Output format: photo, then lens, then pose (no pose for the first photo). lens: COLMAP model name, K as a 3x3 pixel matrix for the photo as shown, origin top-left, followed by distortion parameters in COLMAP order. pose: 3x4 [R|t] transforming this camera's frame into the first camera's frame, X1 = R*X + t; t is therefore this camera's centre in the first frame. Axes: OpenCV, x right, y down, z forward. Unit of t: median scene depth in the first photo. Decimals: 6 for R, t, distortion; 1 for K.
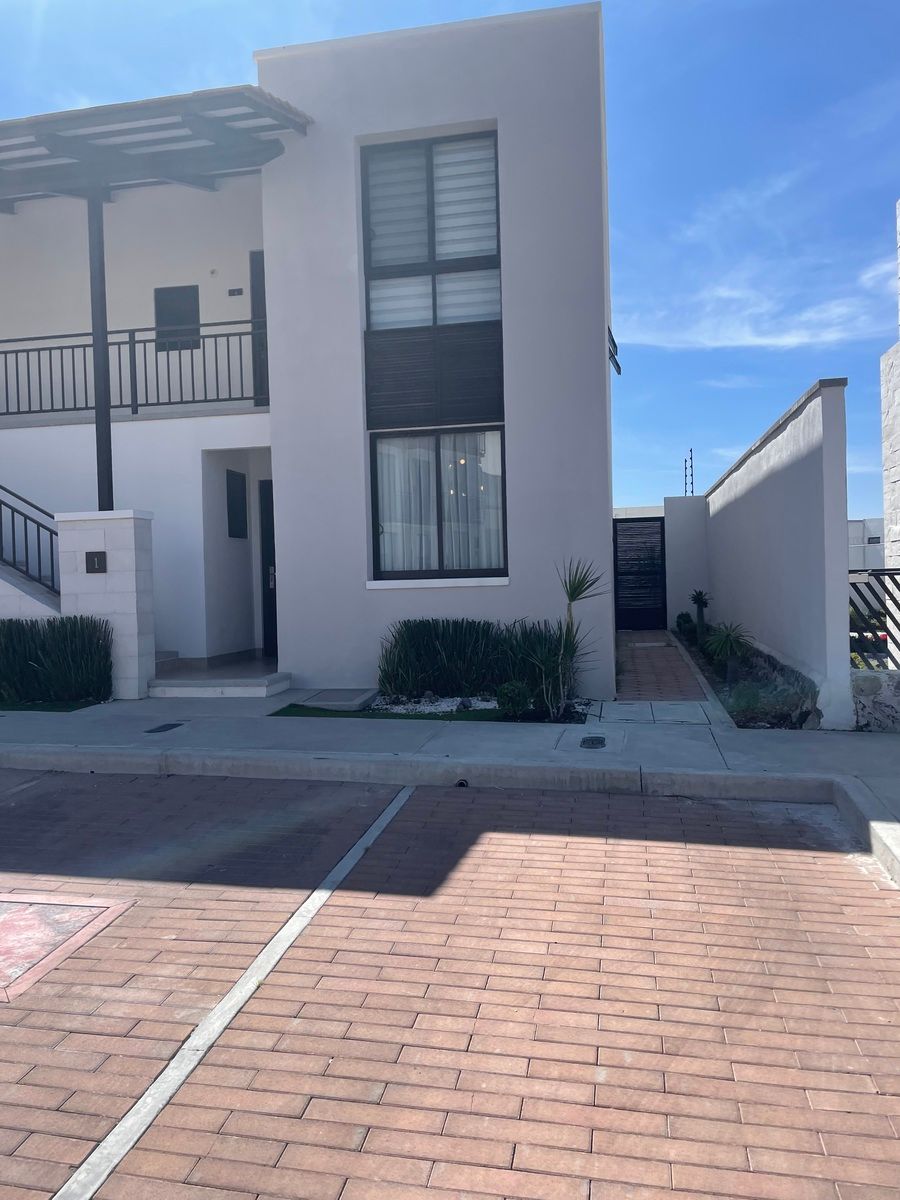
lens RADIAL K [[898.7, 0, 447.3], [0, 898.7, 594.4], [0, 0, 1]] dist [0.074468, -0.113964]
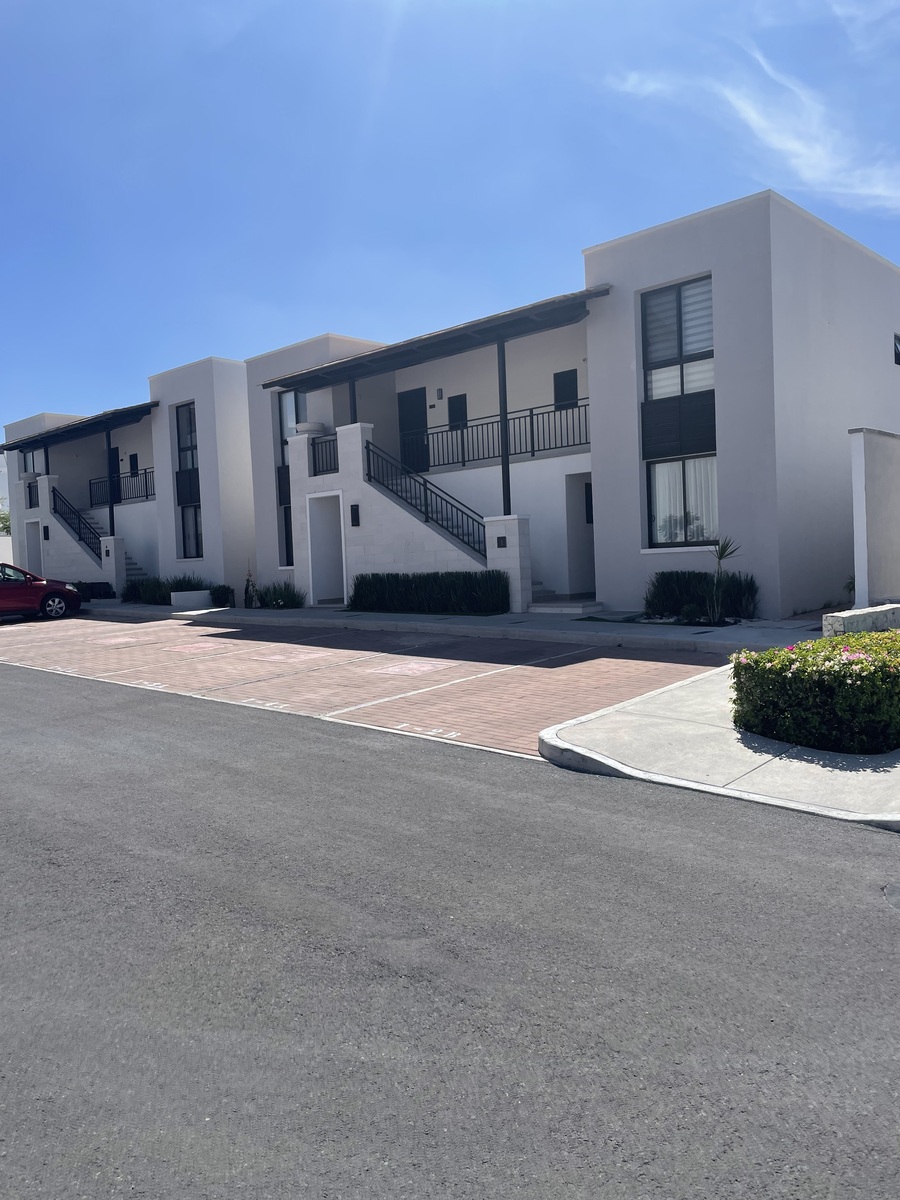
lens RADIAL K [[898.7, 0, 447.3], [0, 898.7, 594.4], [0, 0, 1]] dist [0.074468, -0.113964]
pose [[0.839036, 0.010921, -0.543967, 0.537258], [0.011620, 0.999211, 0.037984, 0.002109], [0.543952, -0.038190, 0.838246, -0.650462]]
